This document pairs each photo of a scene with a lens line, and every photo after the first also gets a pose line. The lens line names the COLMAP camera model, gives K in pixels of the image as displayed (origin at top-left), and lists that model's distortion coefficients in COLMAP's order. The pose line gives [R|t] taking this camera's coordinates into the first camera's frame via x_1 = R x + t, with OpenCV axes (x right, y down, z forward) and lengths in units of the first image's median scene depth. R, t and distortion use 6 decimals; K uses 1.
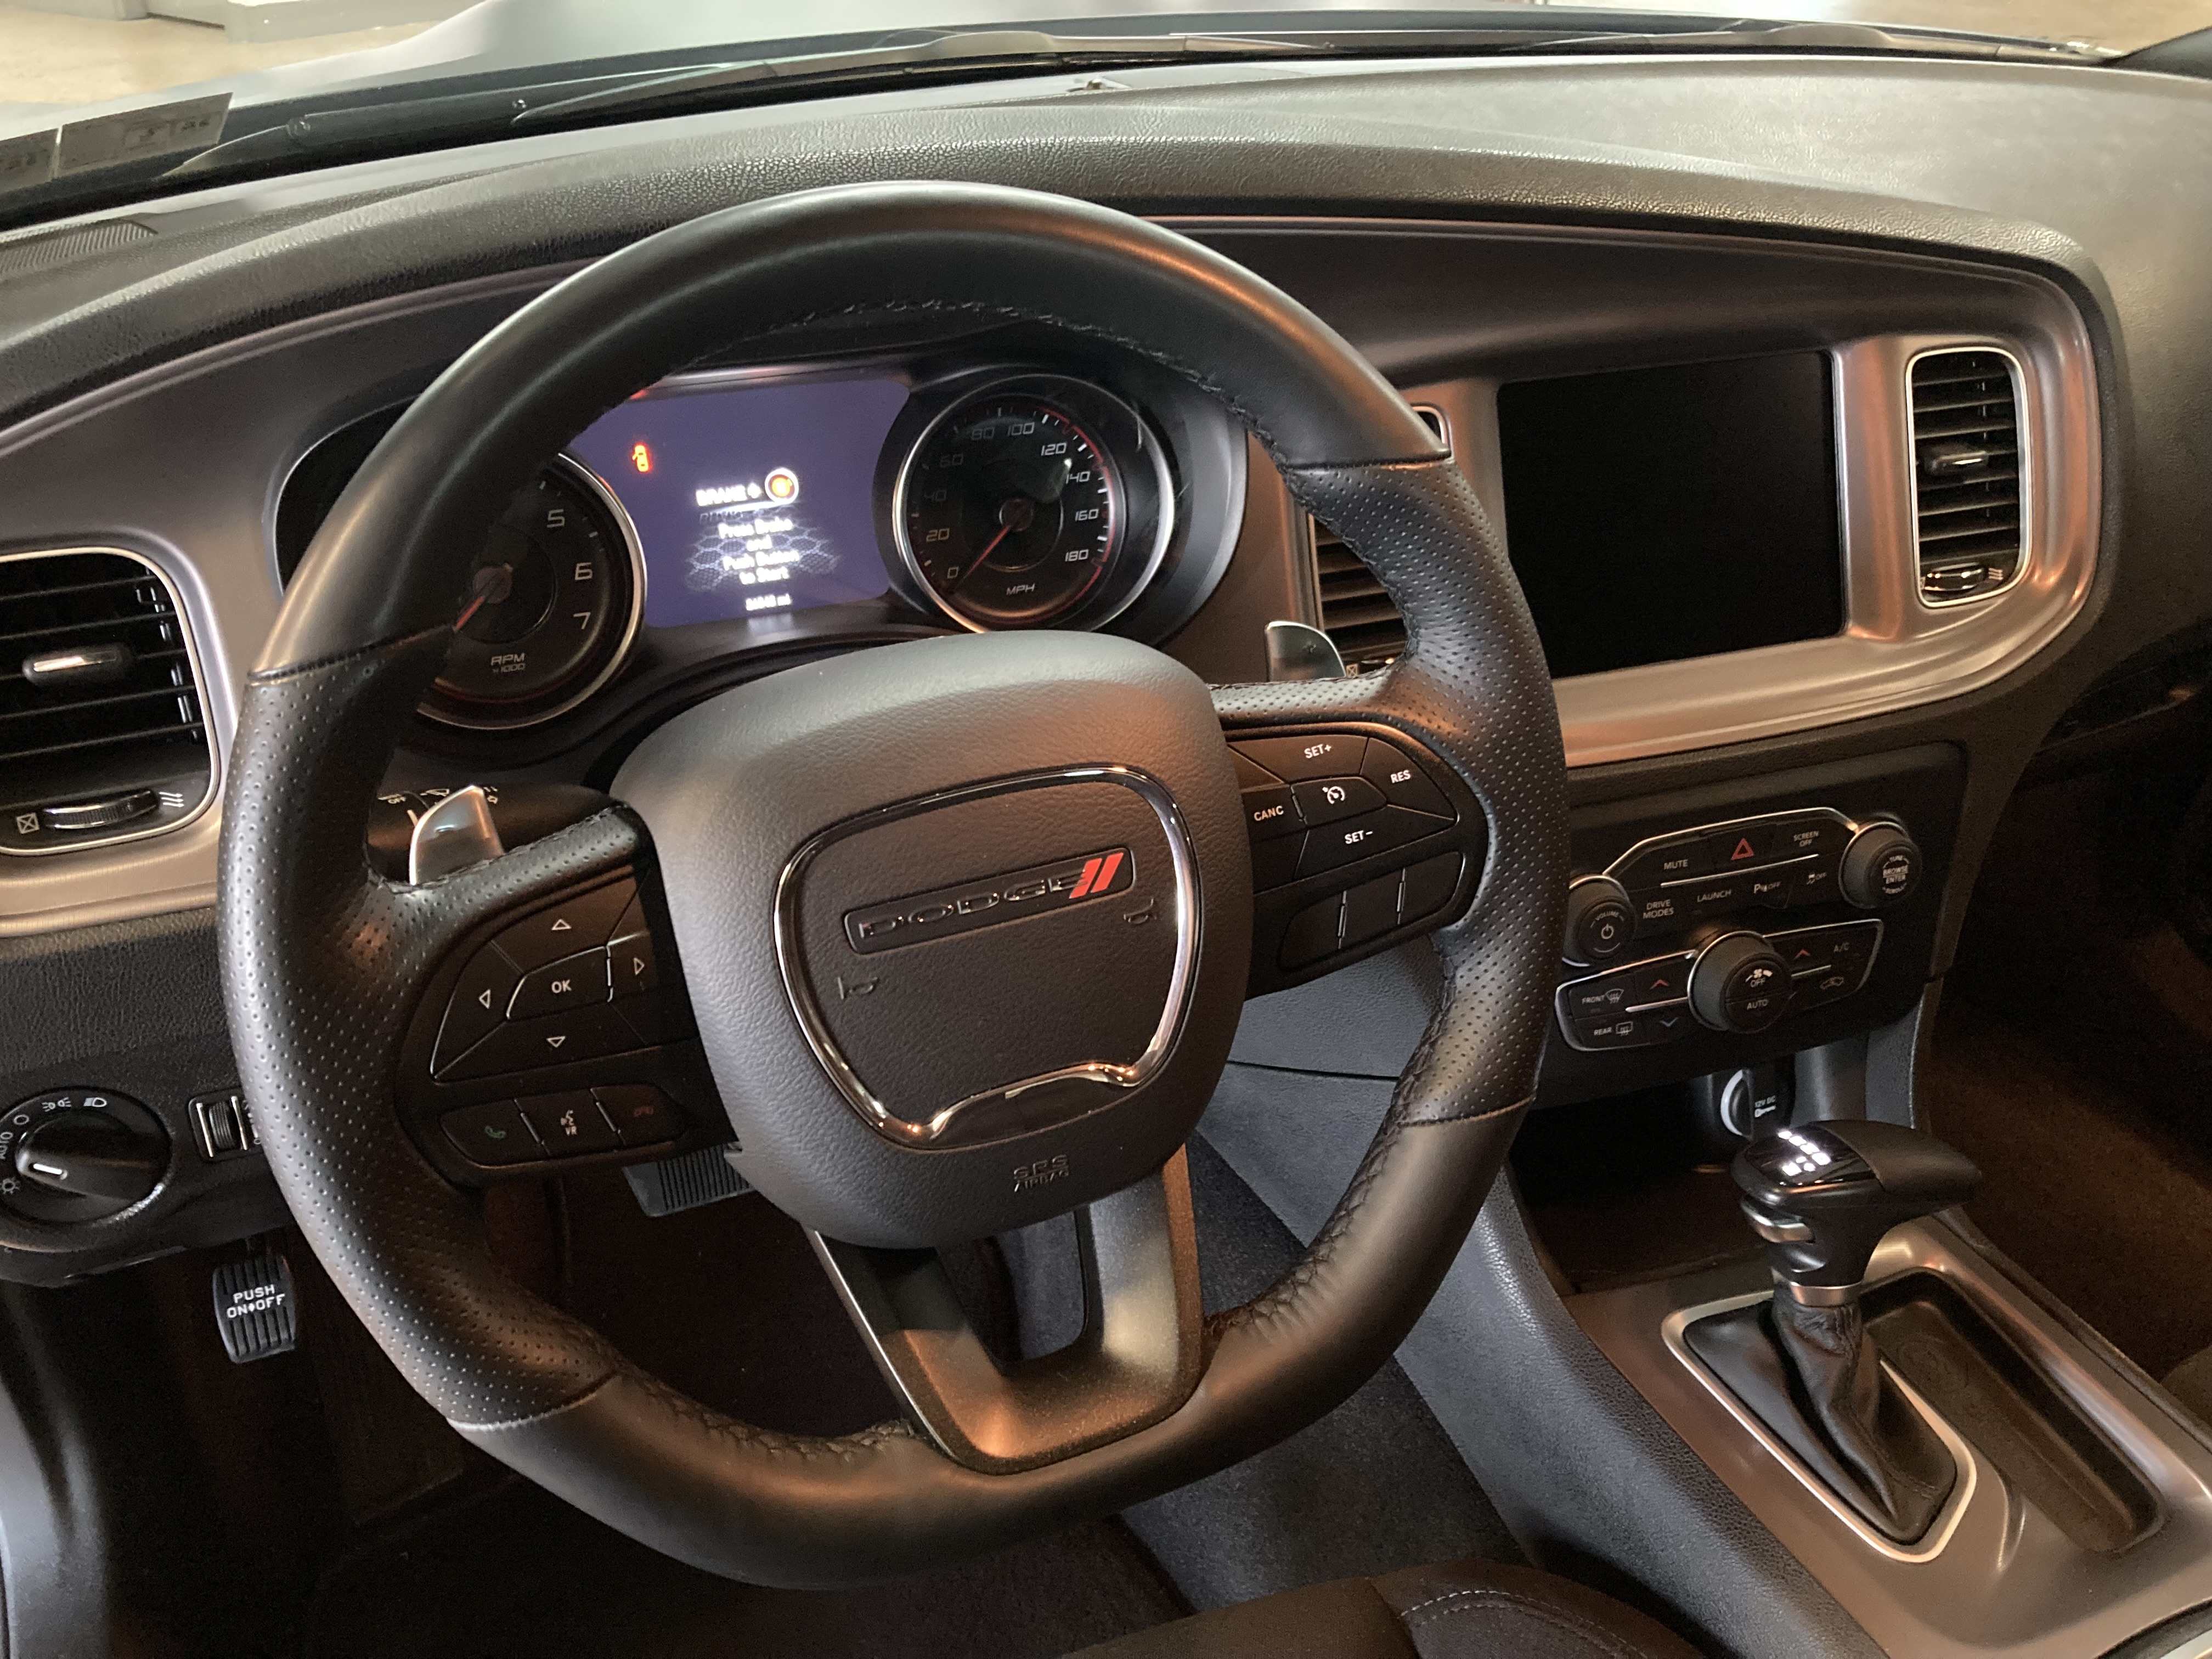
lens RADIAL K [[1806.8, 0, 1114.6], [0, 1806.8, 840.7], [0, 0, 1]] dist [0.016080, -0.009008]
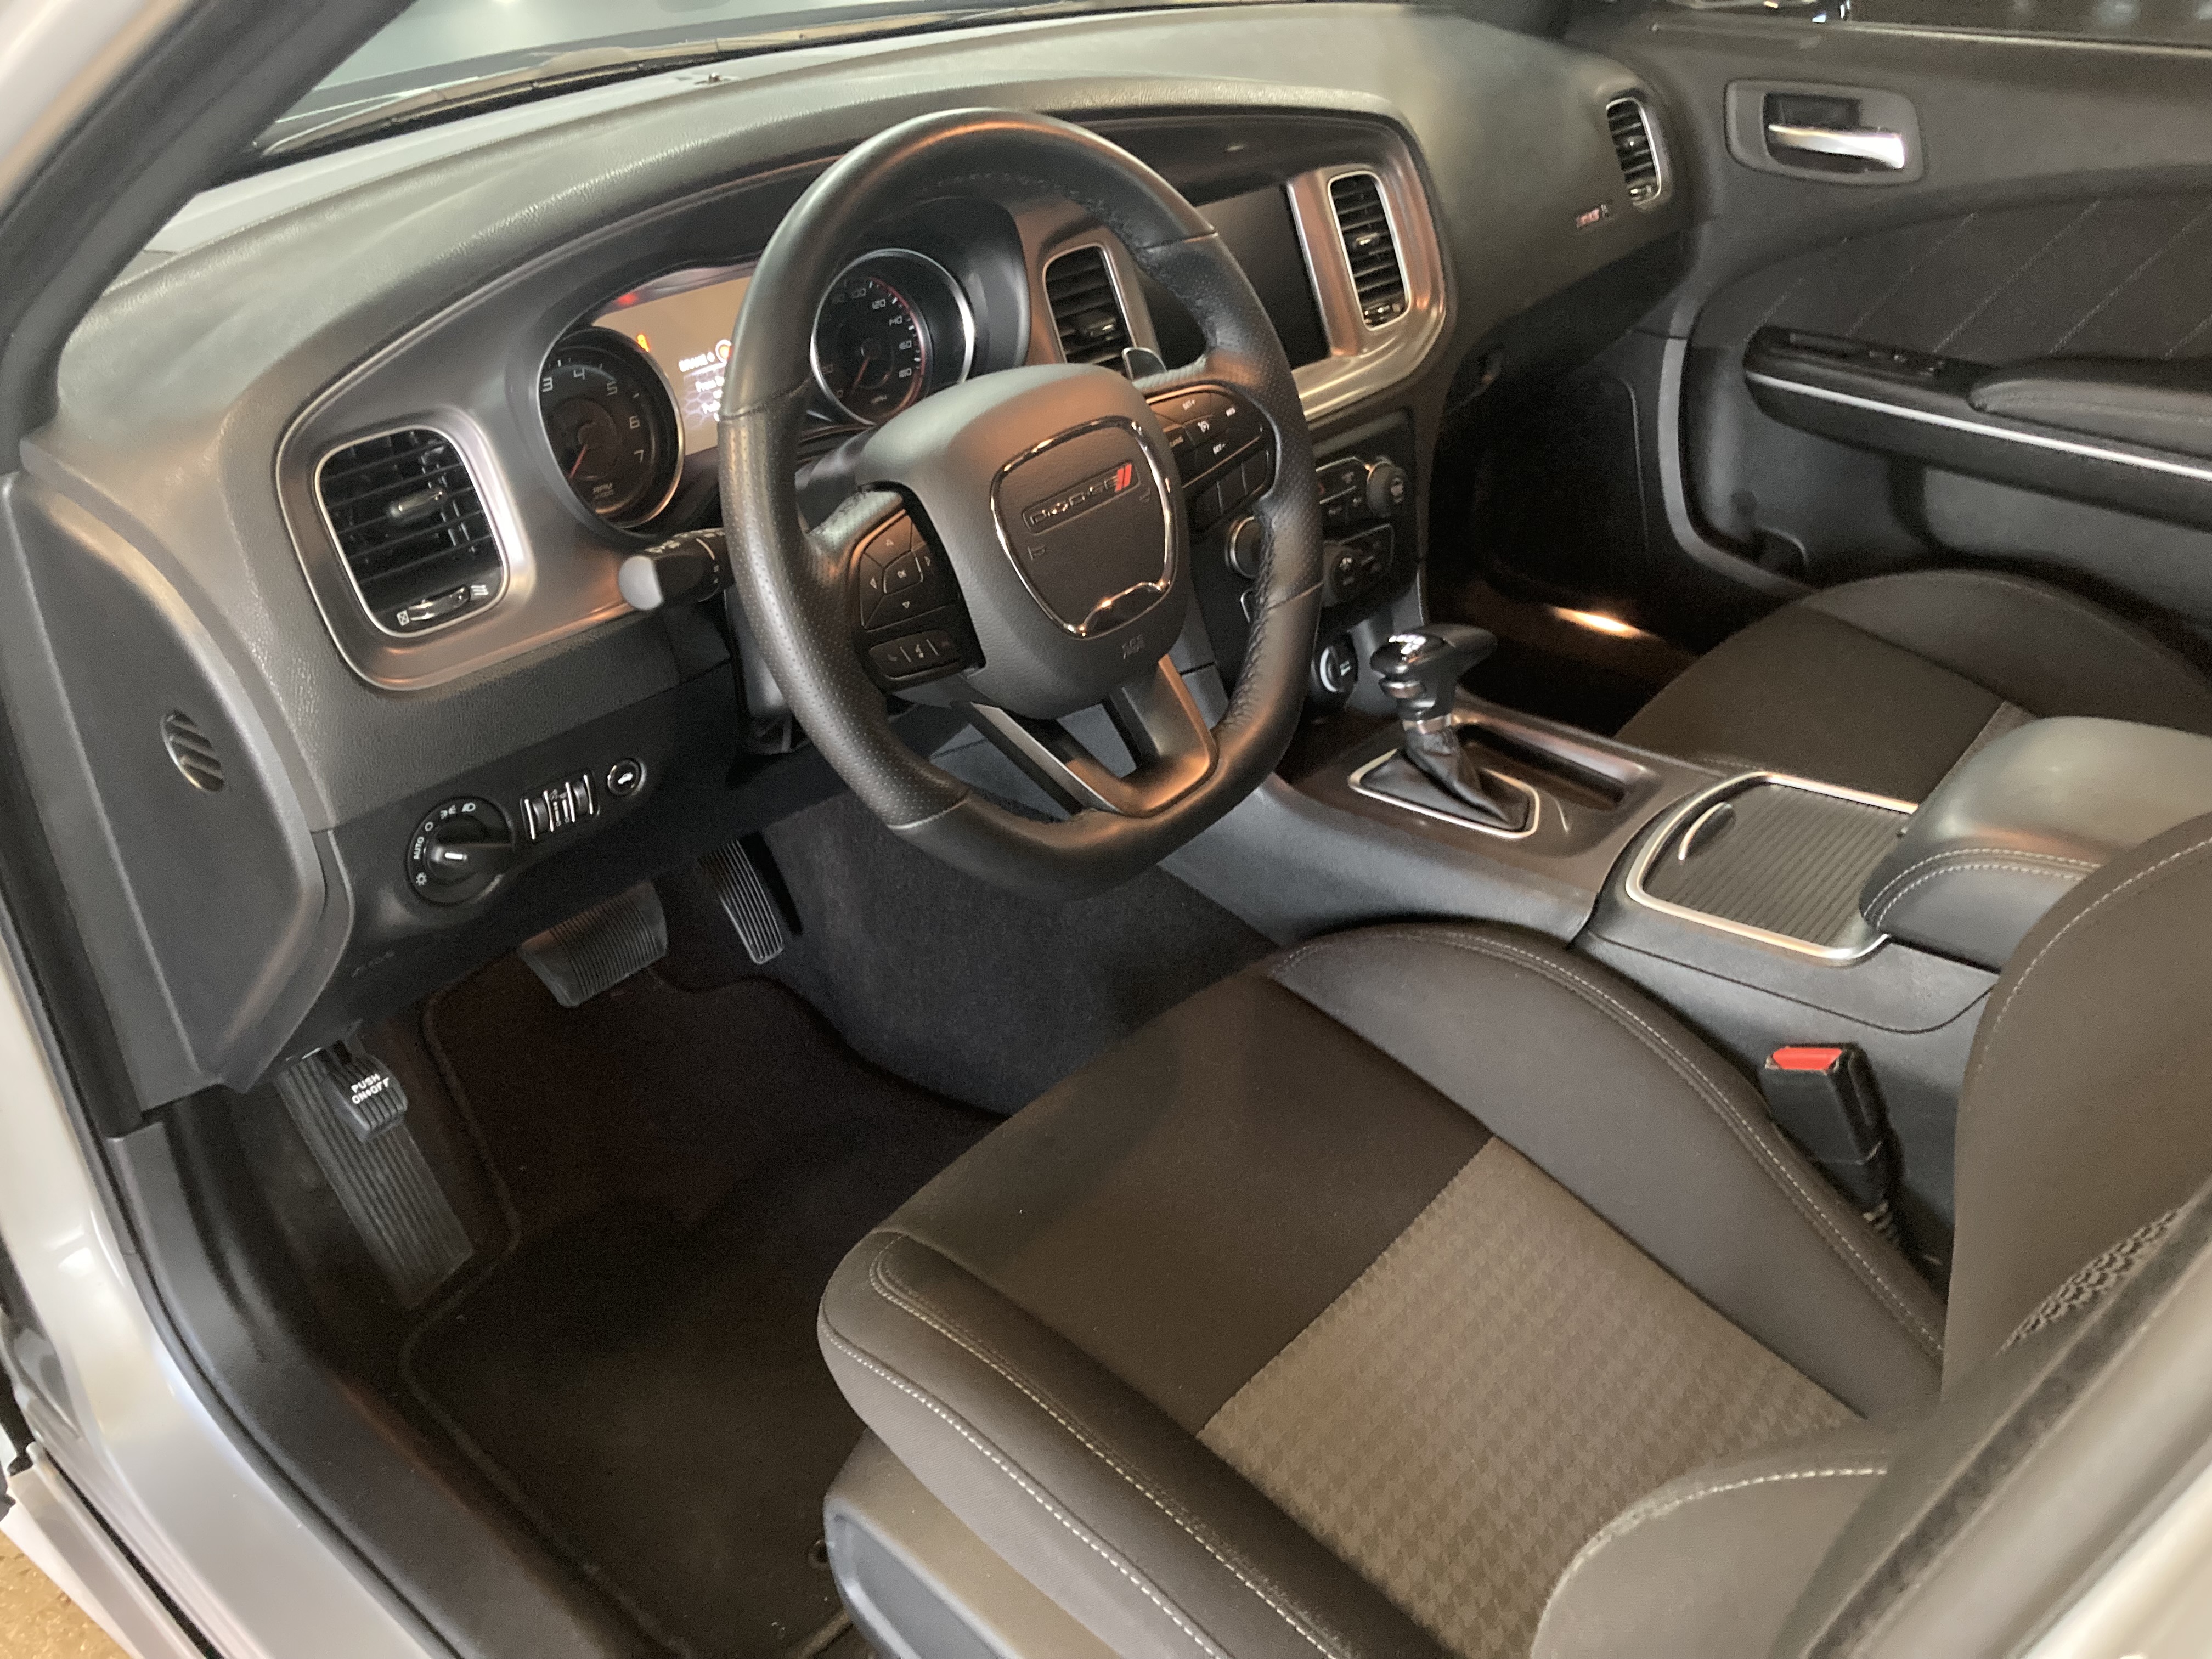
lens RADIAL K [[1806.8, 0, 1099.7], [0, 1806.8, 819.8], [0, 0, 1]] dist [0.016080, -0.009008]
pose [[0.895535, -0.252252, 0.366587, -0.527319], [0.253745, 0.966224, 0.044993, 0.177505], [-0.365554, 0.052727, 0.929295, -0.449169]]
